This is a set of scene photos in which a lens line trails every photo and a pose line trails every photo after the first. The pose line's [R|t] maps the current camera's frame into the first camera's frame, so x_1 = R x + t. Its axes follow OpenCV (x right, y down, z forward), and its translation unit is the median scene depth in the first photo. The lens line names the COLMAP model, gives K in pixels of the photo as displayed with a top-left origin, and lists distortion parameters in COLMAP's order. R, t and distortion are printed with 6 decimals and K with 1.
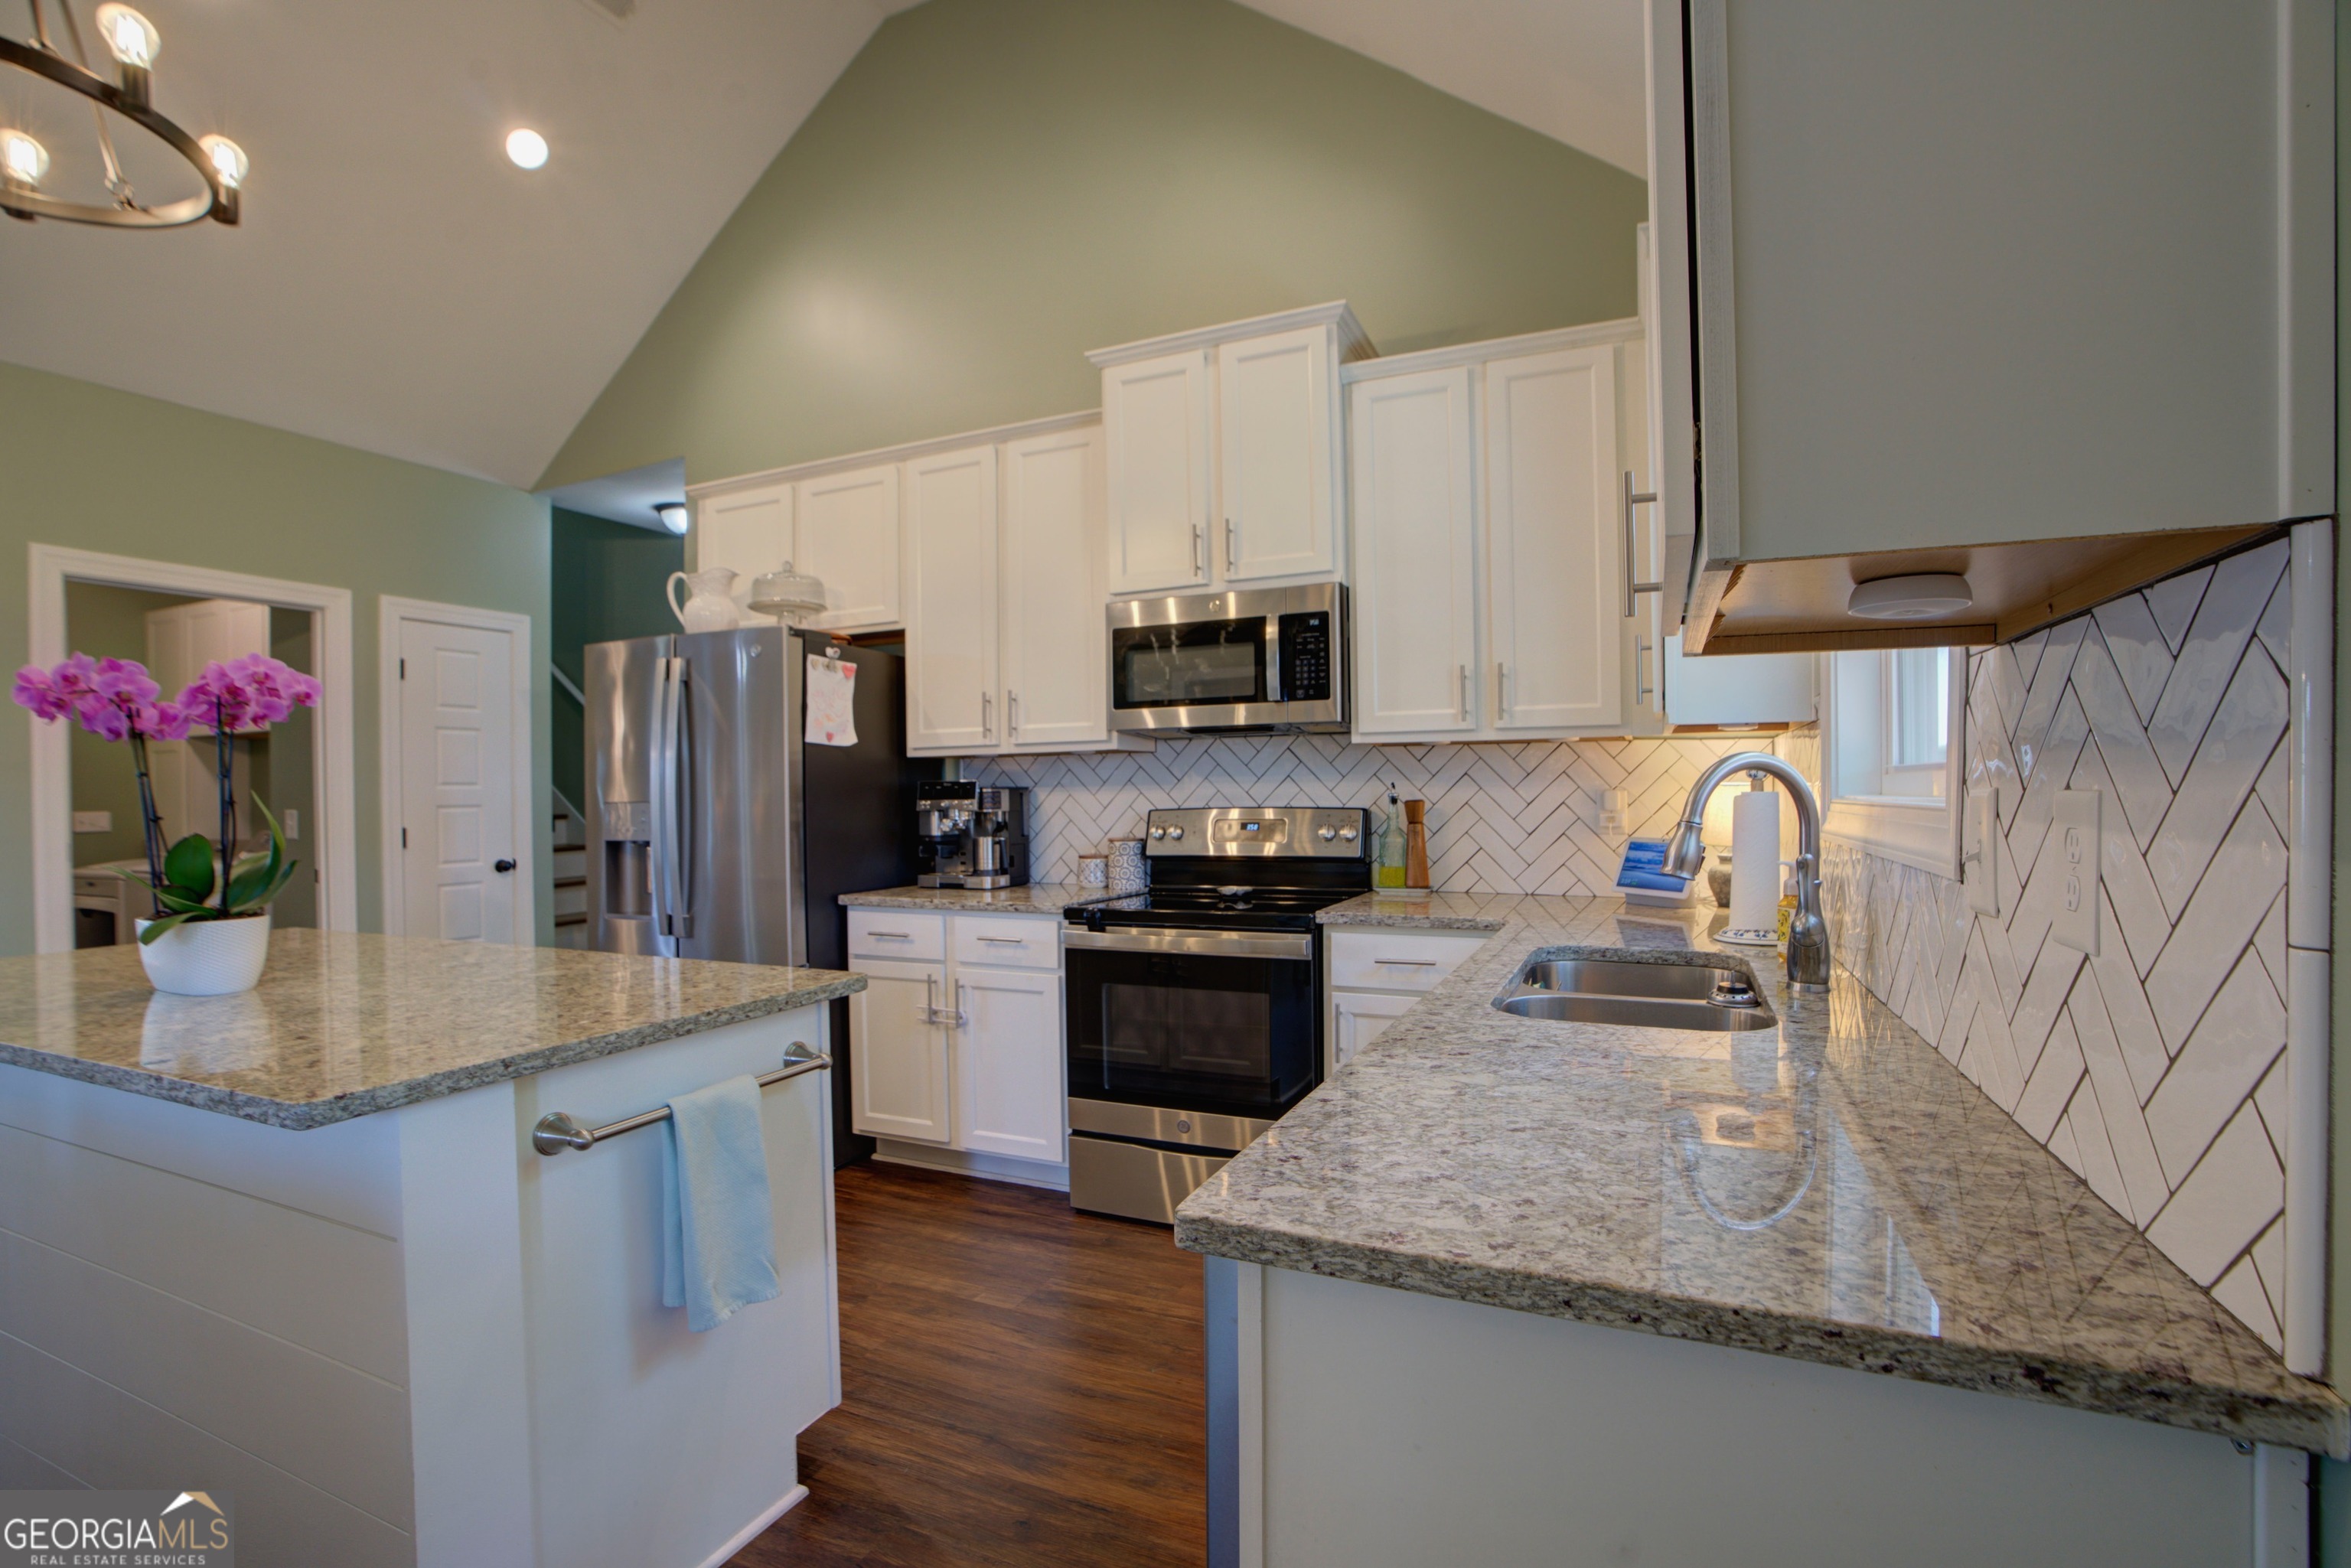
lens RADIAL K [[1069.3, 0, 1182.5], [0, 1069.3, 800.7], [0, 0, 1]] dist [-0.065478, 0.022921]
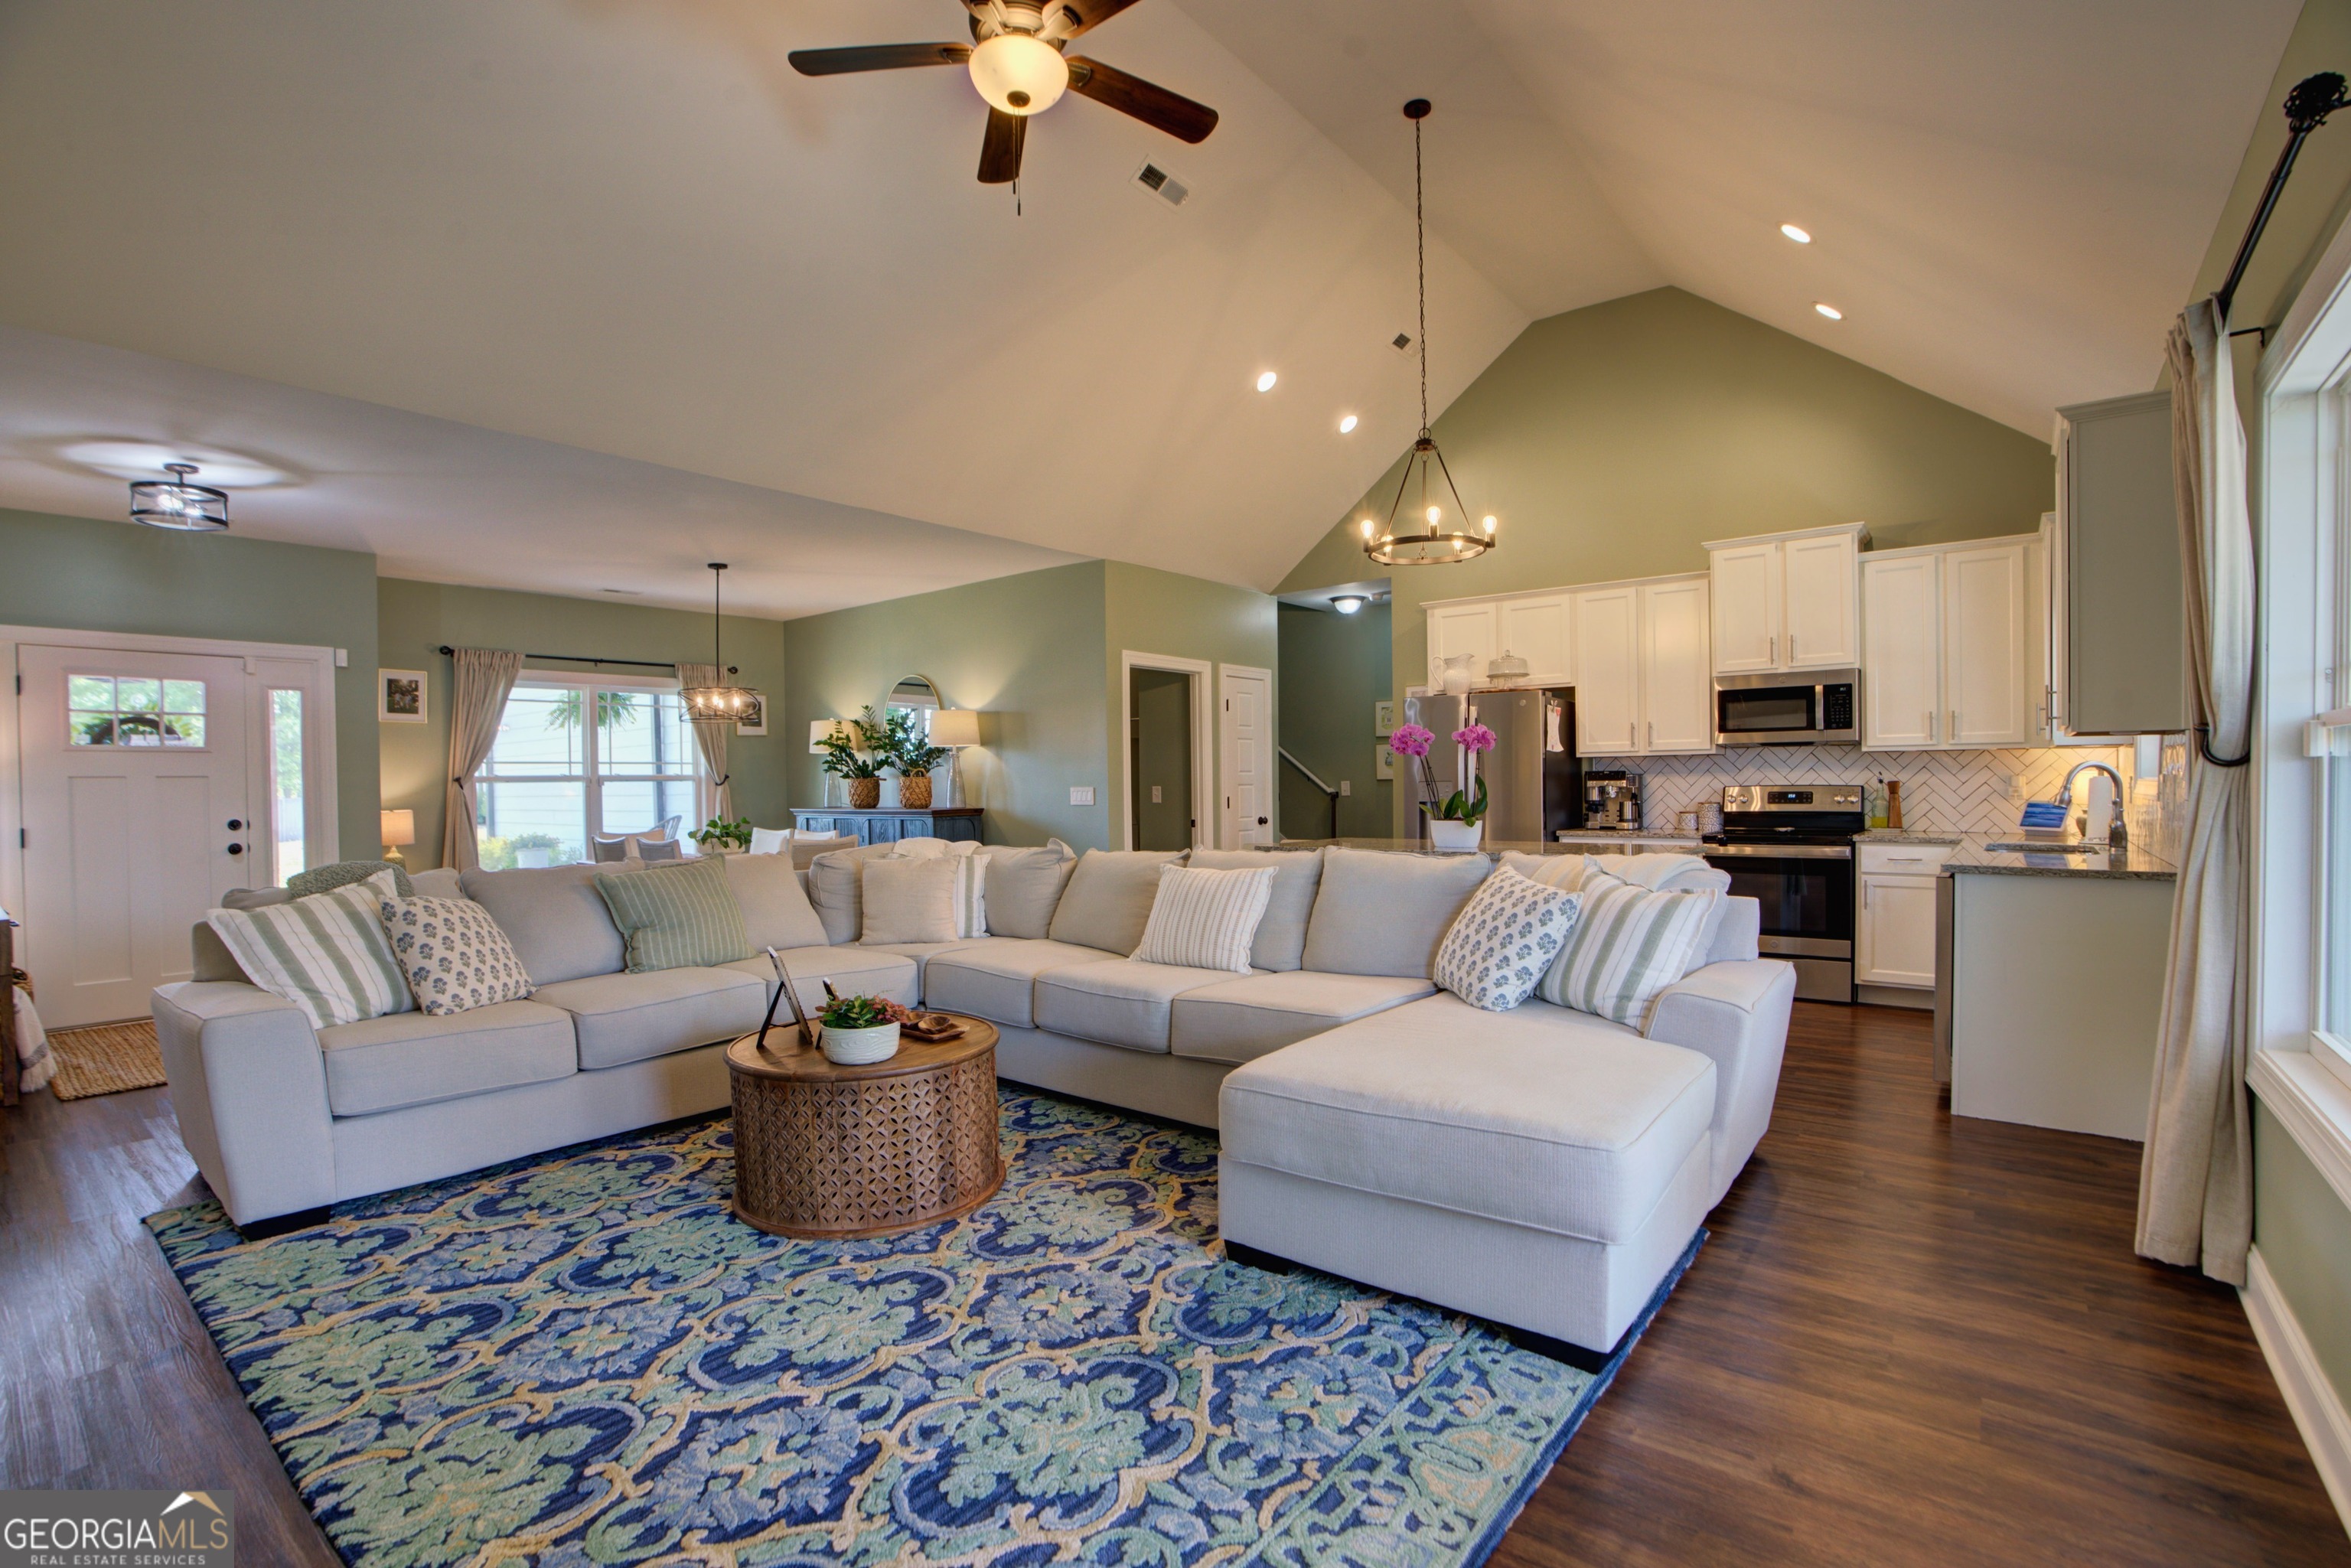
lens RADIAL K [[1069.3, 0, 1182.5], [0, 1069.3, 800.7], [0, 0, 1]] dist [-0.065478, 0.022921]
pose [[0.967569, 0.004897, -0.252559, -0.525190], [-0.001478, 0.999905, 0.013723, 0.010512], [0.252602, -0.012905, 0.967484, -1.073547]]
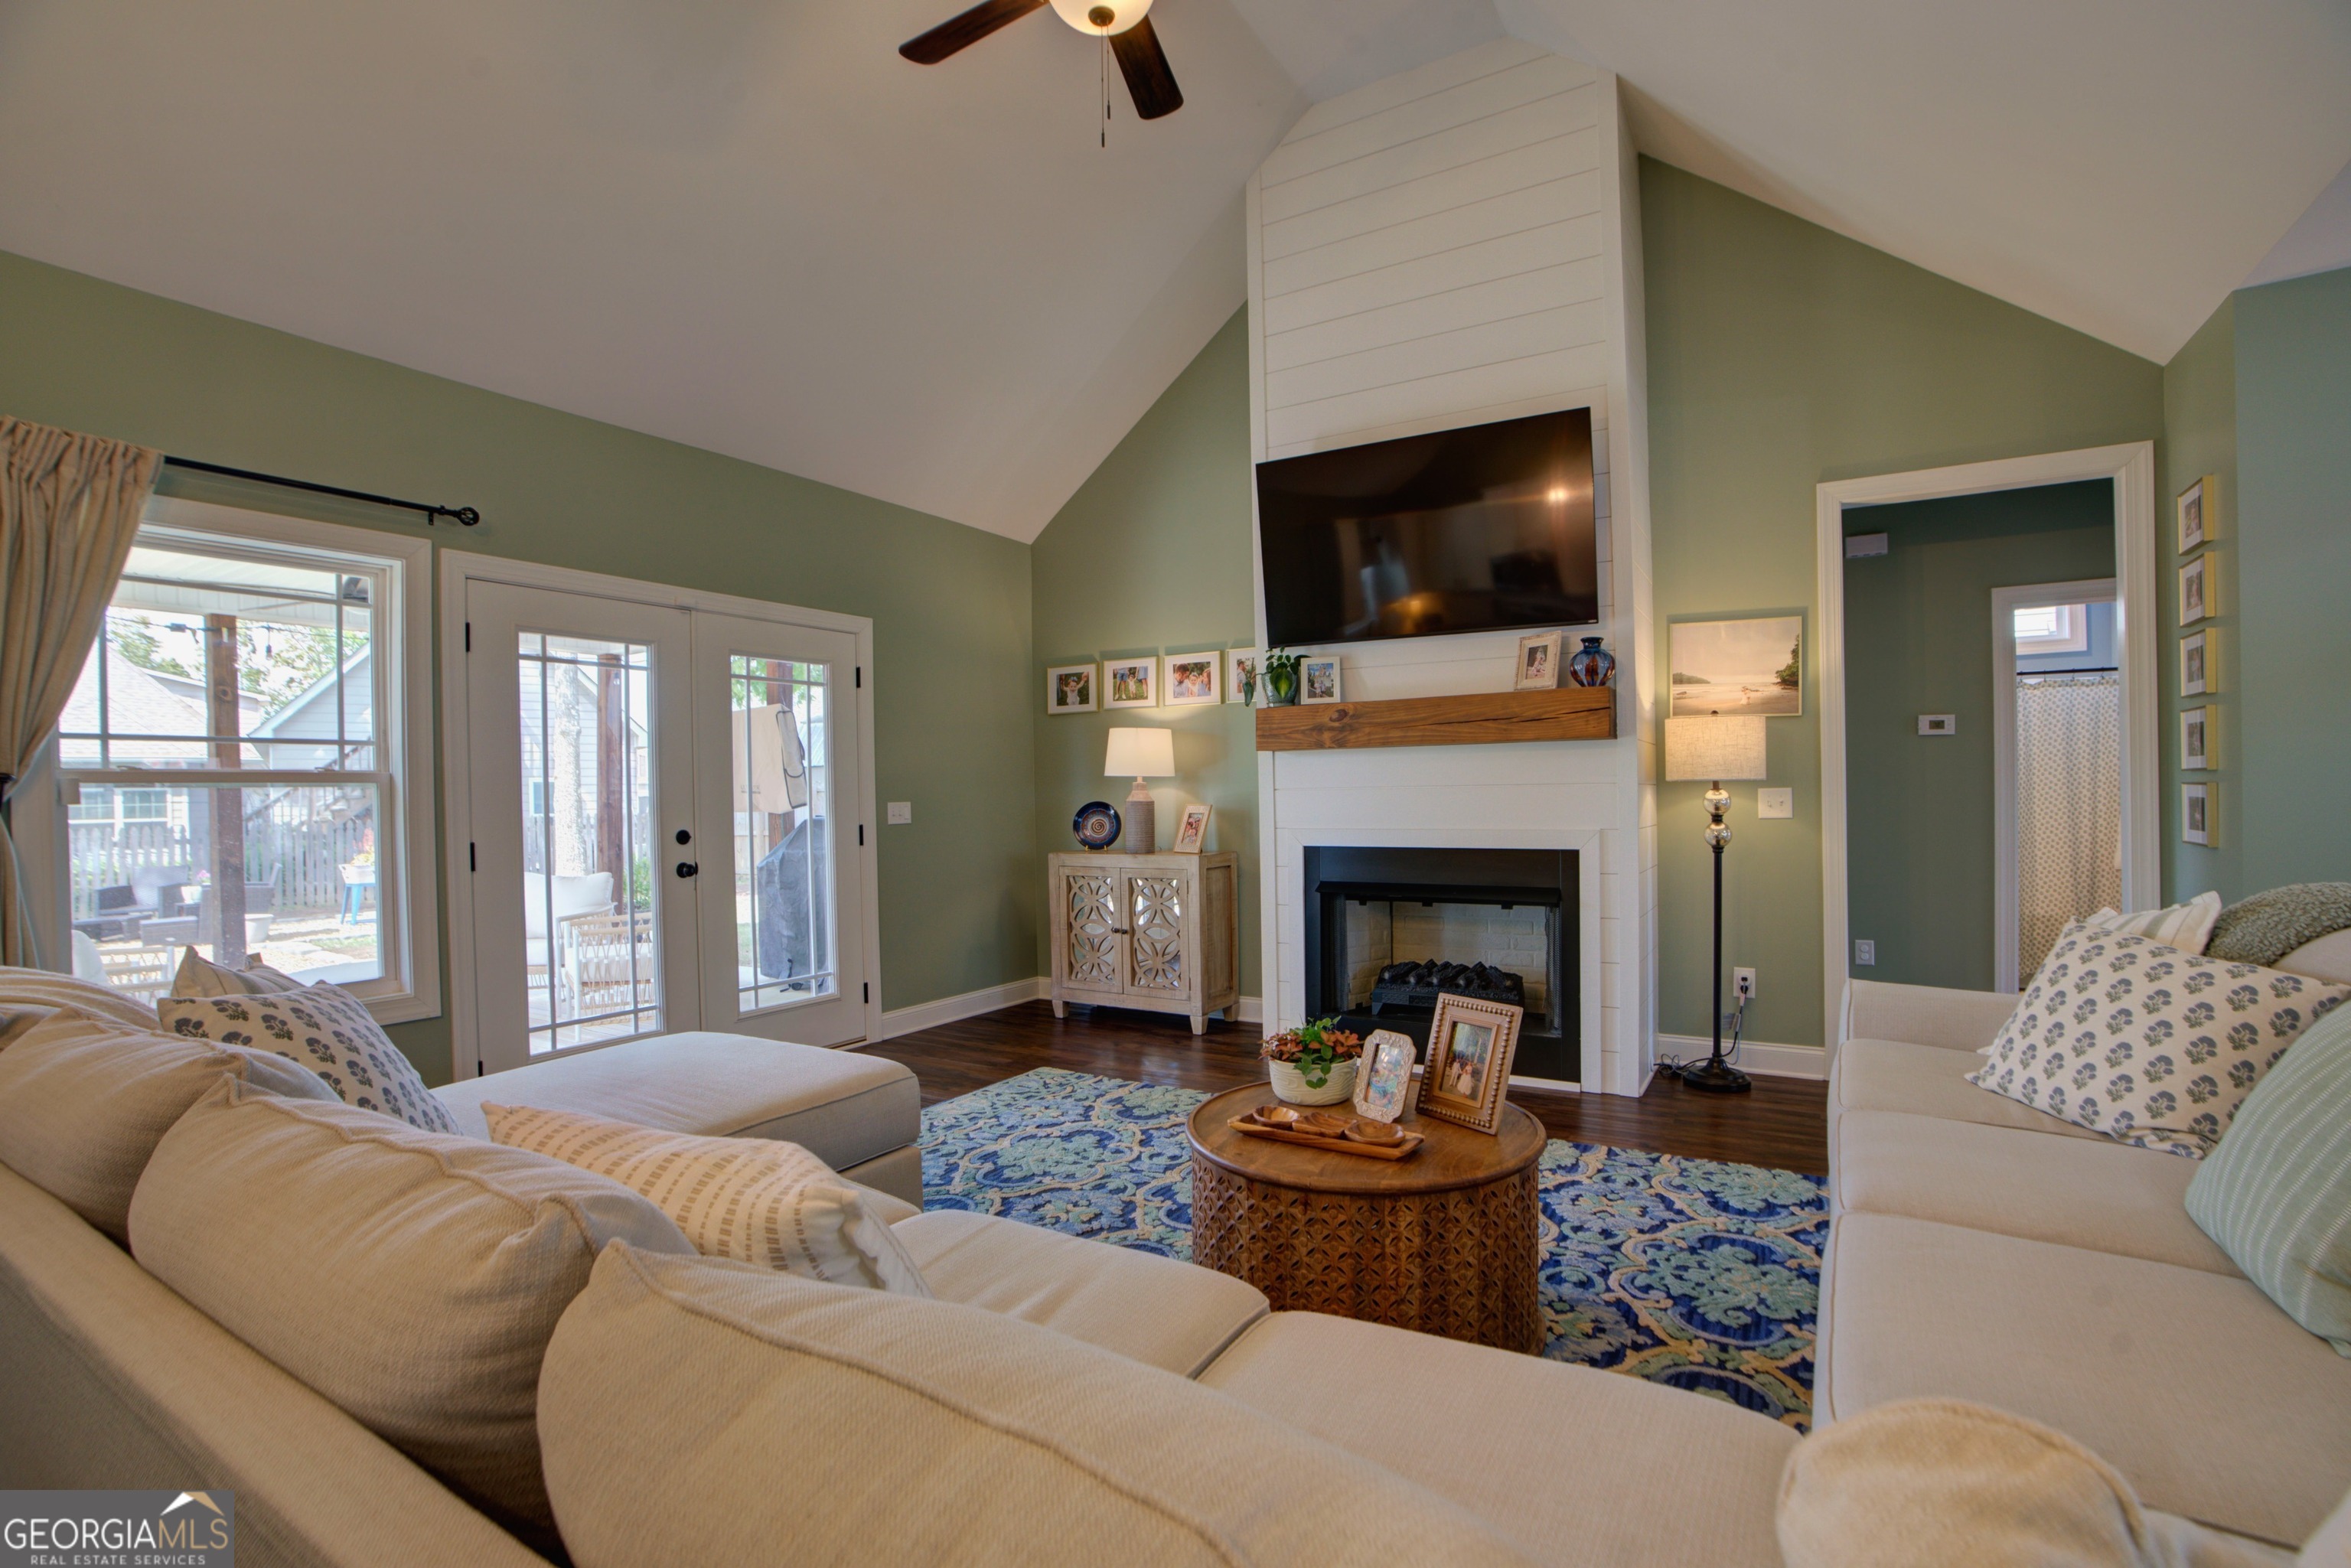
lens RADIAL K [[1082.8, 0, 1181.1], [0, 1082.8, 795.6], [0, 0, 1]] dist [-0.089770, 0.049688]
pose [[-0.991687, 0.031364, 0.124789, -1.039943], [0.032863, 0.999410, 0.009974, 0.005718], [-0.124403, 0.013992, -0.992133, 0.584348]]
